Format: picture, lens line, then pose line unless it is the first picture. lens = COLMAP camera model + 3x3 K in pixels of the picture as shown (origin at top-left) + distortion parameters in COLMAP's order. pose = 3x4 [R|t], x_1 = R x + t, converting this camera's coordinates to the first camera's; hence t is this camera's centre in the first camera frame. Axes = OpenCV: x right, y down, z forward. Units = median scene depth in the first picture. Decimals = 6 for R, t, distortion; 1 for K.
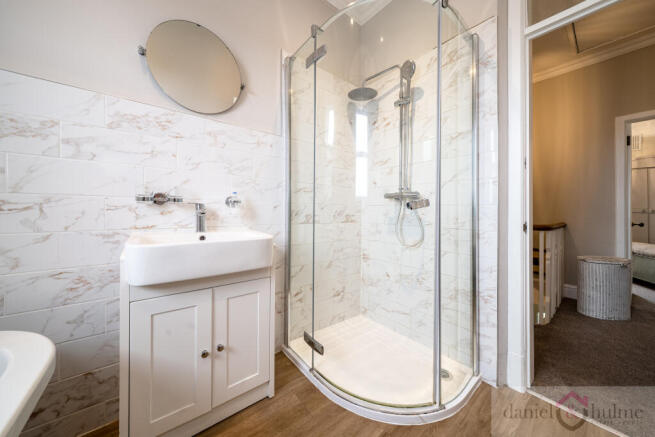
lens RADIAL K [[227.7, 0, 328.7], [0, 227.7, 209.5], [0, 0, 1]] dist [0.000590, 0.000009]
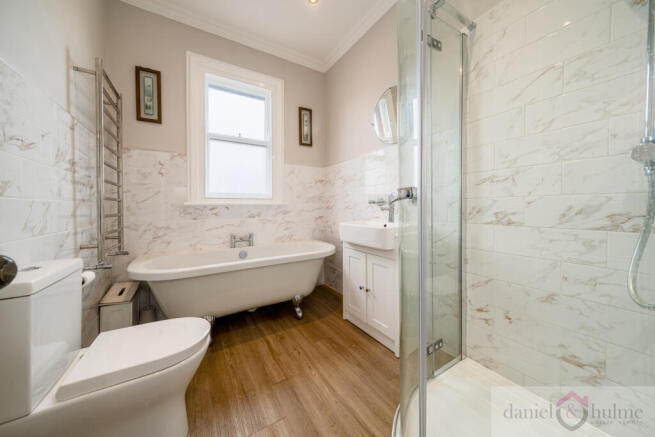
lens RADIAL K [[223.4, 0, 324.2], [0, 223.4, 217.8], [0, 0, 1]] dist [0.001028, -0.000017]
pose [[-0.139069, 0.028744, -0.989865, 1.048122], [0.005514, 0.999586, 0.028252, 0.024636], [0.990267, -0.001529, -0.139170, 0.812058]]
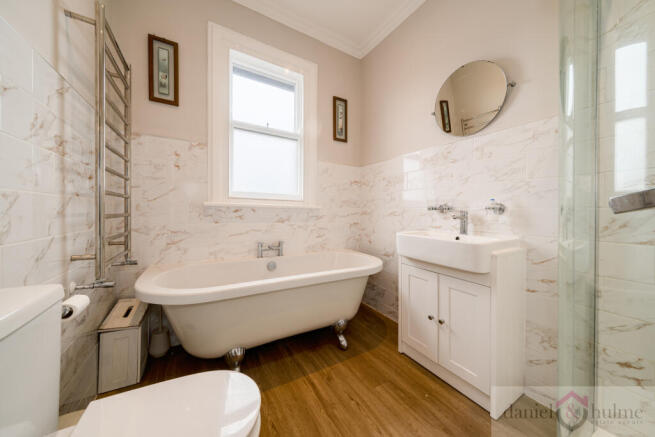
lens RADIAL K [[220.8, 0, 327.4], [0, 220.8, 227.3], [0, 0, 1]] dist [-0.000384, 0.000046]
pose [[-0.152190, 0.045958, -0.987282, 0.745596], [-0.023836, 0.998457, 0.050152, 0.019978], [0.988064, 0.031165, -0.150860, 0.471420]]
